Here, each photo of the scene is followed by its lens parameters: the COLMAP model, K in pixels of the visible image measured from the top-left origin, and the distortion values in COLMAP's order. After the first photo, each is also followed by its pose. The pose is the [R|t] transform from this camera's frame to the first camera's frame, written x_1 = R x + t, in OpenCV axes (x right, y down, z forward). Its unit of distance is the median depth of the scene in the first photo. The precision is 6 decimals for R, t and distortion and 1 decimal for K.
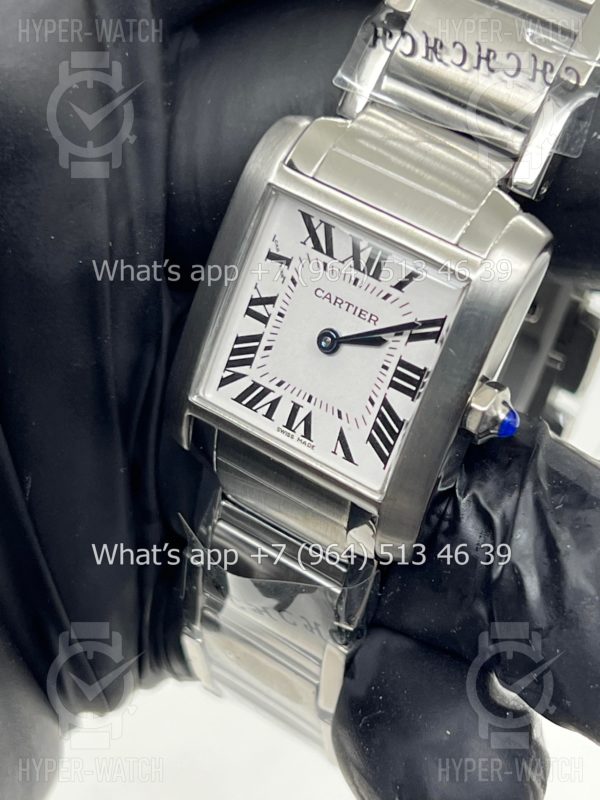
lens RADIAL K [[1943.1, 0, 300.0], [0, 1943.1, 400.0], [0, 0, 1]] dist [0.088913, 0.071352]
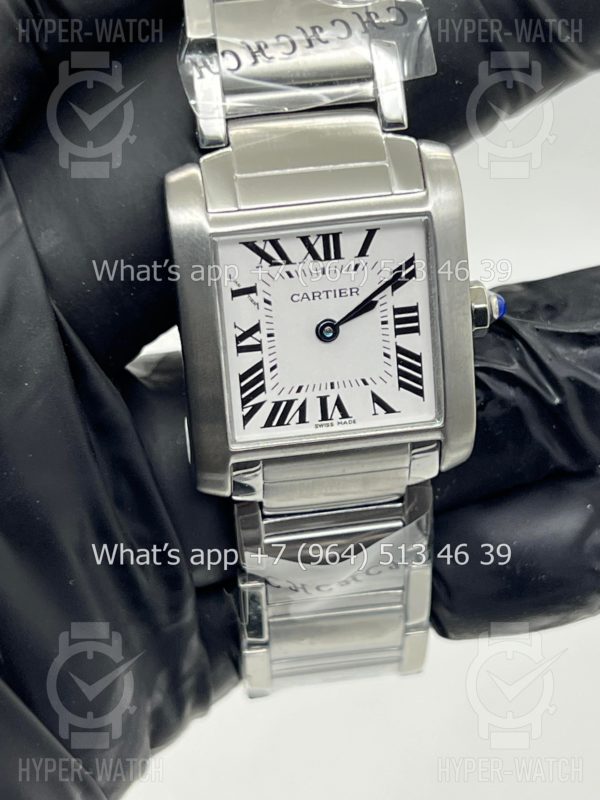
lens RADIAL K [[1943.1, 0, 300.0], [0, 1943.1, 400.0], [0, 0, 1]] dist [0.088913, 0.071352]
pose [[0.715475, -0.538711, 0.444843, -0.500746], [0.504131, 0.838918, 0.205107, -0.228150], [-0.483680, 0.077511, 0.871806, 0.055597]]
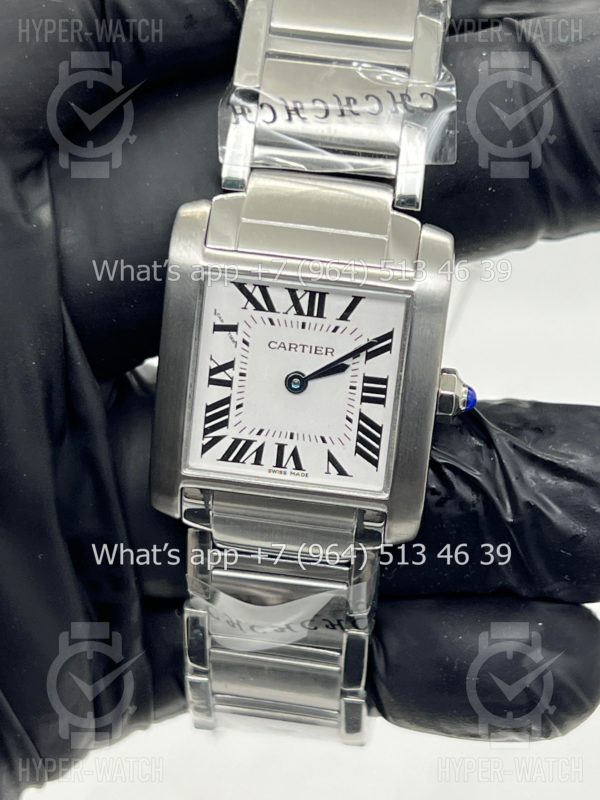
lens RADIAL K [[1943.1, 0, 300.0], [0, 1943.1, 400.0], [0, 0, 1]] dist [0.088913, 0.071352]
pose [[0.883429, -0.333329, 0.329310, -0.359144], [0.323212, 0.942340, 0.086772, -0.117818], [-0.339246, 0.029780, 0.940226, -0.071008]]
